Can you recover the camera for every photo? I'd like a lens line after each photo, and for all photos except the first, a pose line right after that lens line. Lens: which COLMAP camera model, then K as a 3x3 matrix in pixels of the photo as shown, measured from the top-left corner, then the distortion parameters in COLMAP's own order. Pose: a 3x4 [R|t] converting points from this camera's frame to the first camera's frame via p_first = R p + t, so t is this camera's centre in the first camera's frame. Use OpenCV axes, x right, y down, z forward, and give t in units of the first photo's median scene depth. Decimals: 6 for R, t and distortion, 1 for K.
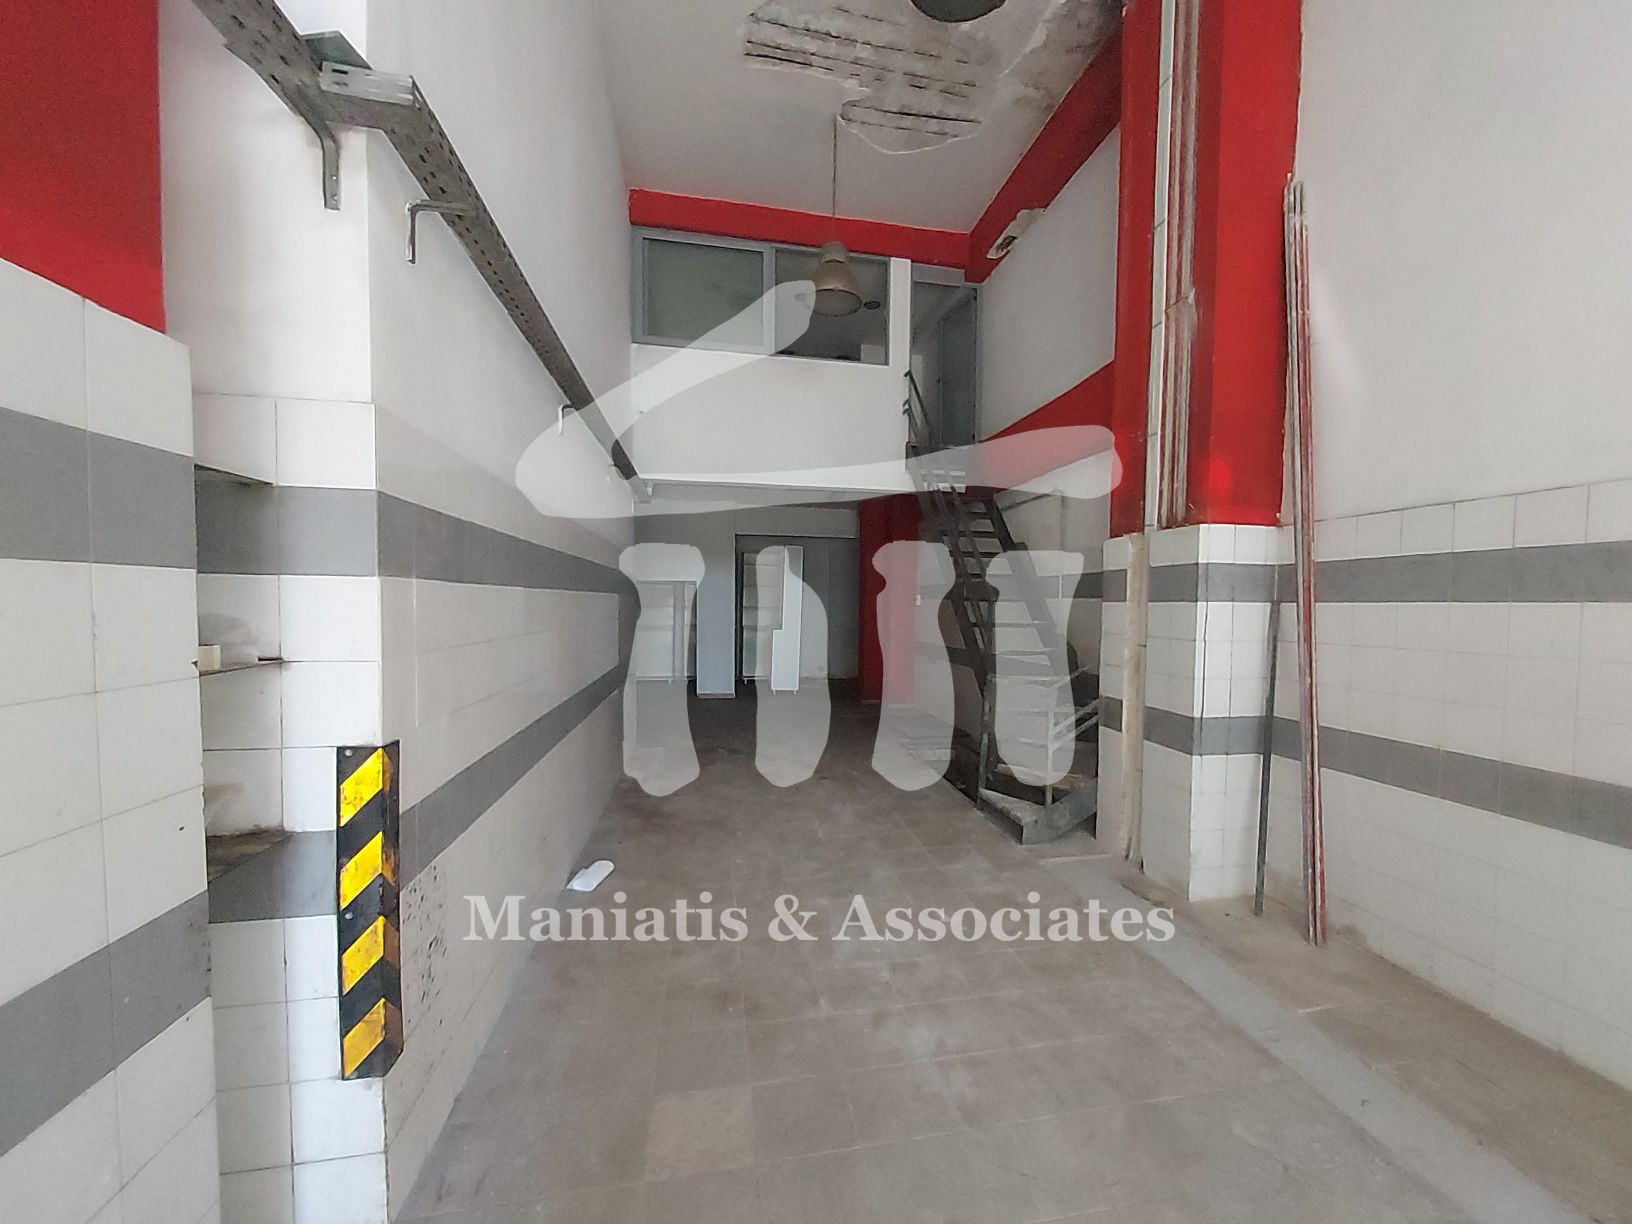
lens RADIAL K [[647.4, 0, 840.3], [0, 647.4, 630.7], [0, 0, 1]] dist [-0.000927, -0.002987]
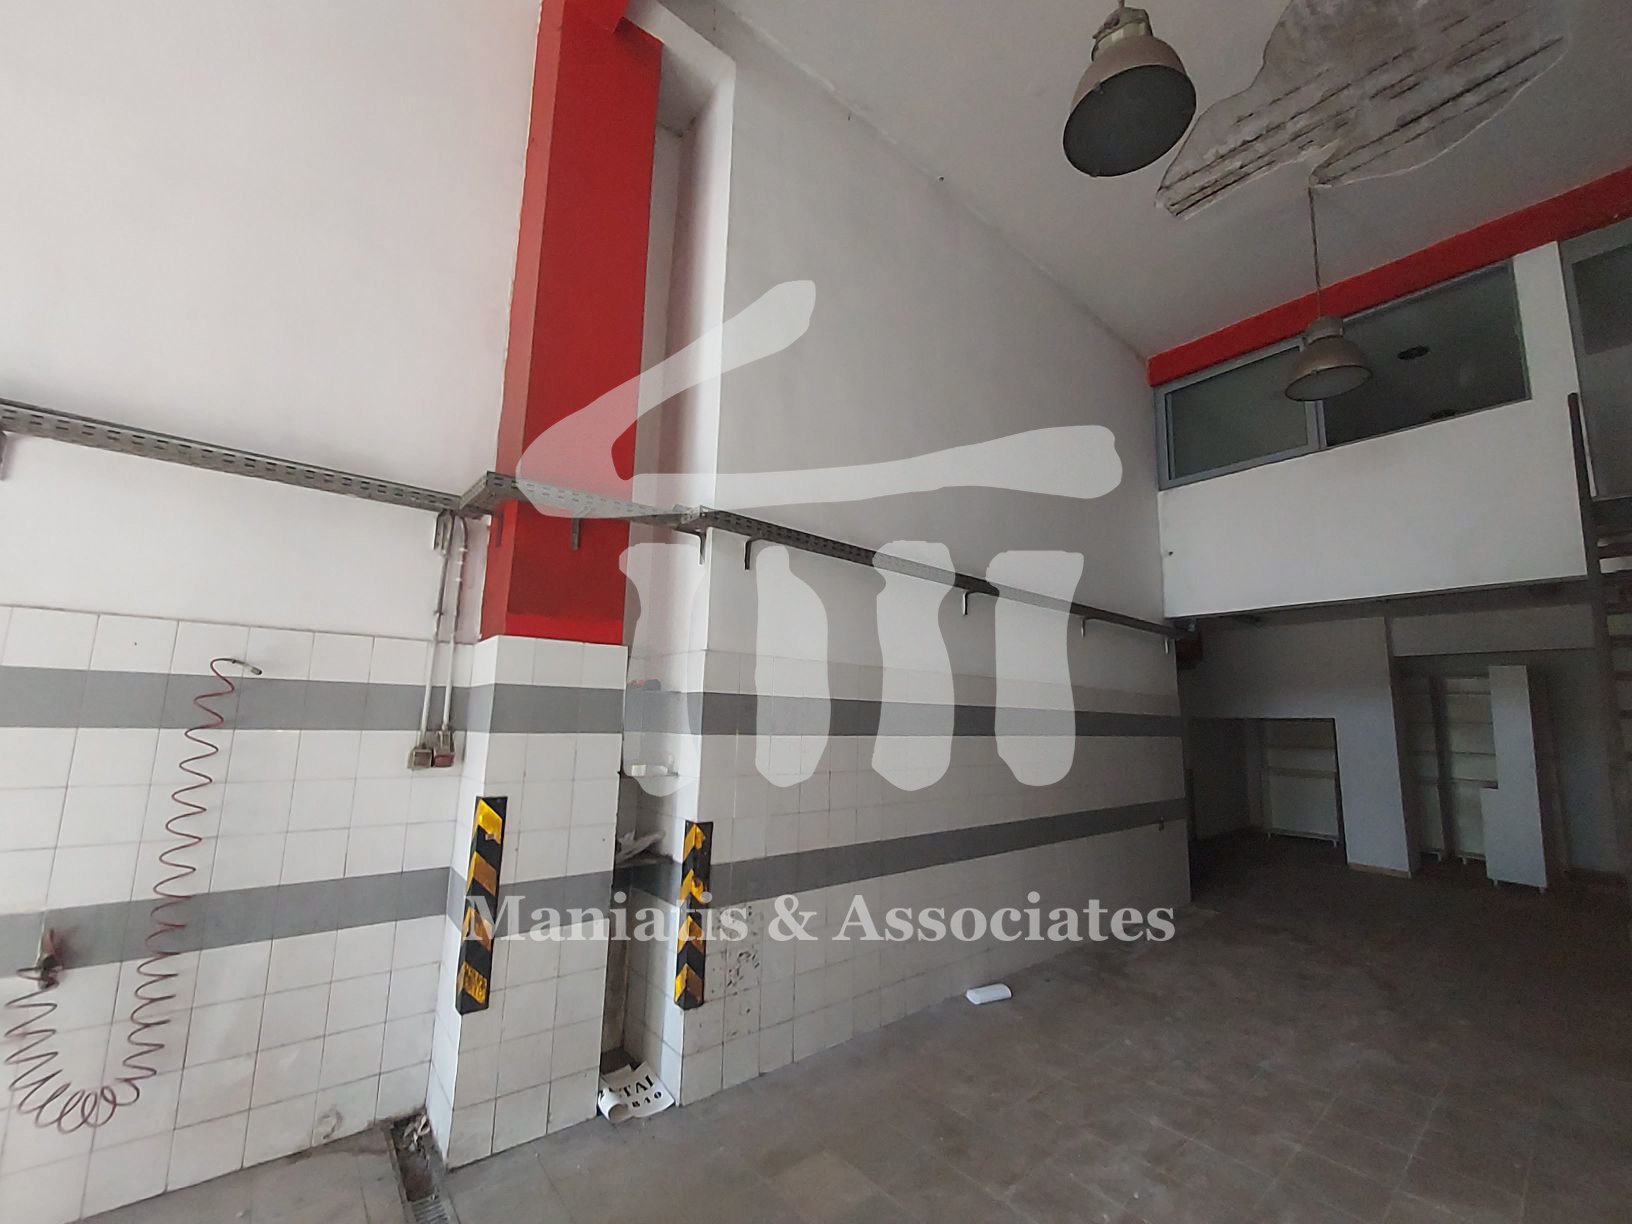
lens RADIAL K [[643.7, 0, 836.6], [0, 643.7, 631.9], [0, 0, 1]] dist [-0.002590, -0.000191]
pose [[0.485360, -0.123504, -0.865548, 0.559694], [-0.054489, 0.983776, -0.170929, -0.035589], [0.872615, 0.130124, 0.470755, 0.171993]]
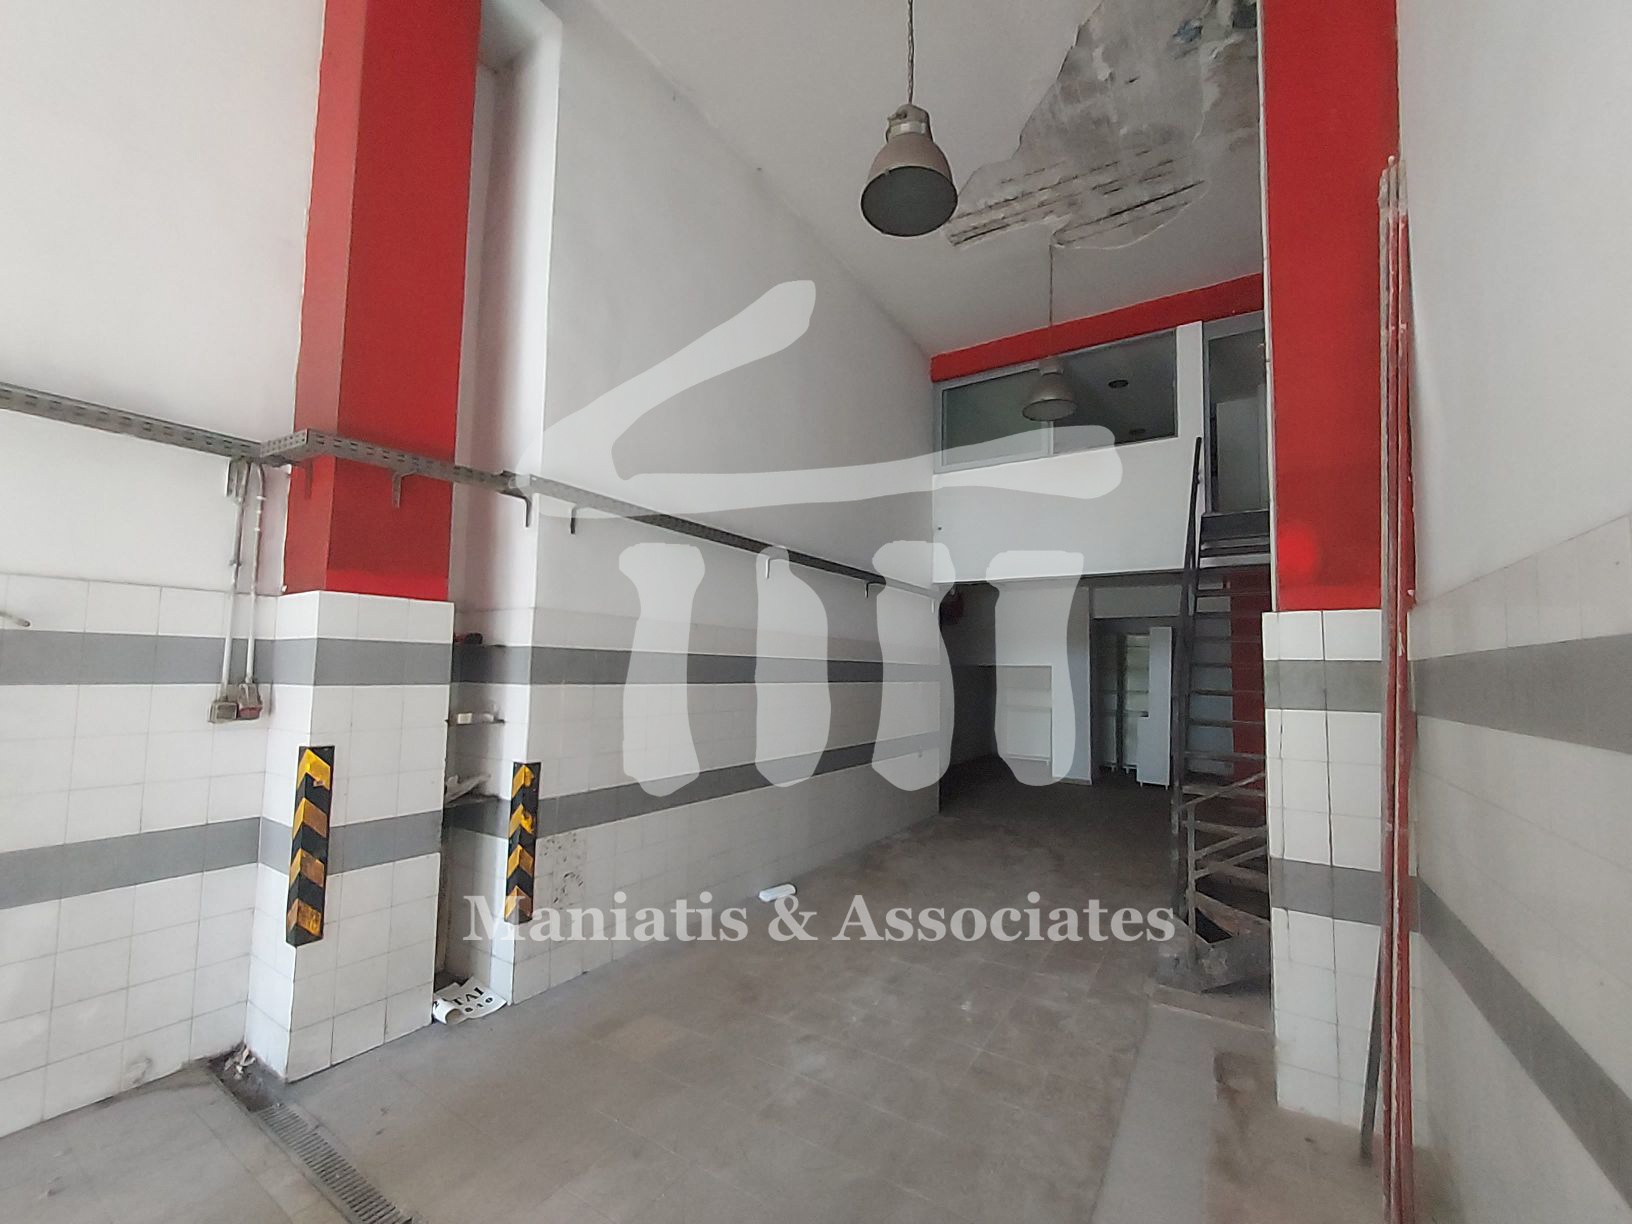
lens RADIAL K [[646.7, 0, 838.0], [0, 646.7, 631.5], [0, 0, 1]] dist [0.000347, -0.003315]
pose [[0.731239, -0.041159, -0.680879, 0.695449], [-0.039548, 0.993941, -0.102556, -0.035842], [0.680974, 0.101921, 0.725180, 0.044904]]
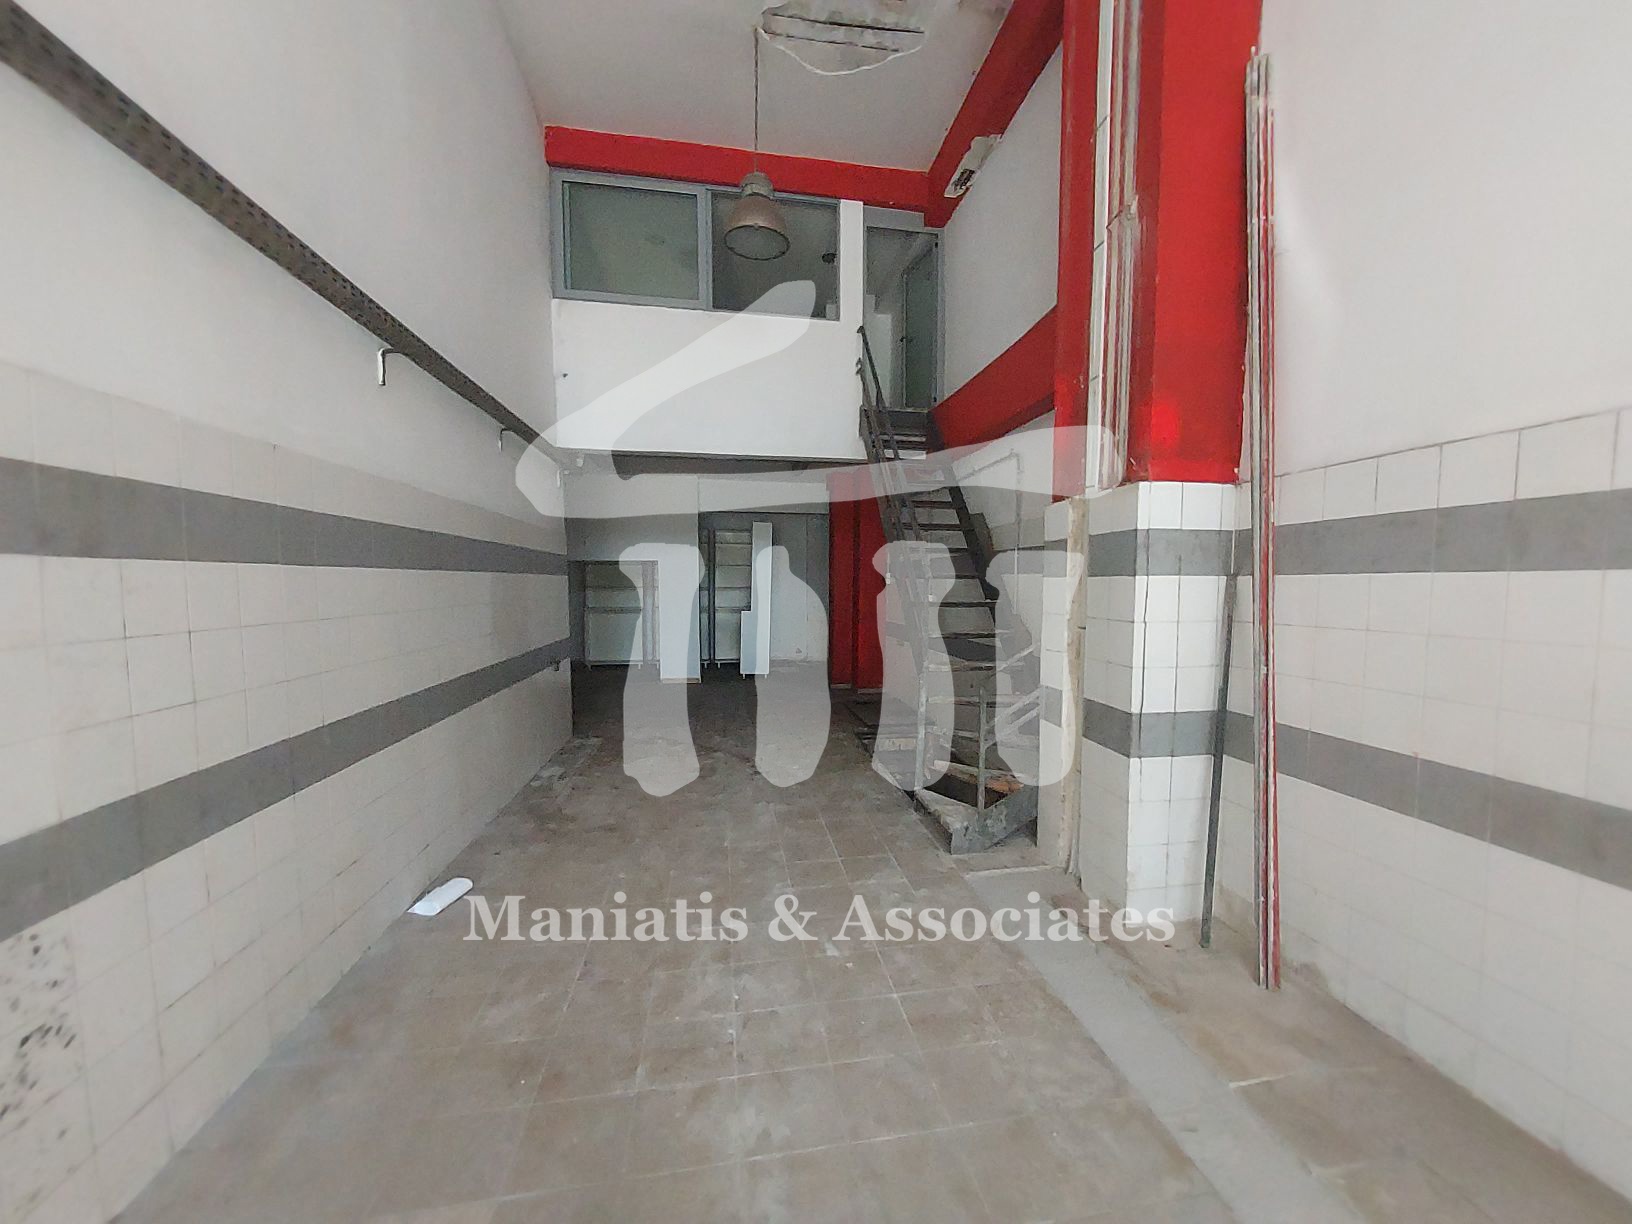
lens RADIAL K [[647.4, 0, 840.3], [0, 647.4, 630.7], [0, 0, 1]] dist [-0.000927, -0.002987]
pose [[0.999844, -0.008078, -0.015705, 0.178489], [0.008563, 0.999483, 0.031005, -0.002624], [0.015446, -0.031135, 0.999396, 0.153449]]
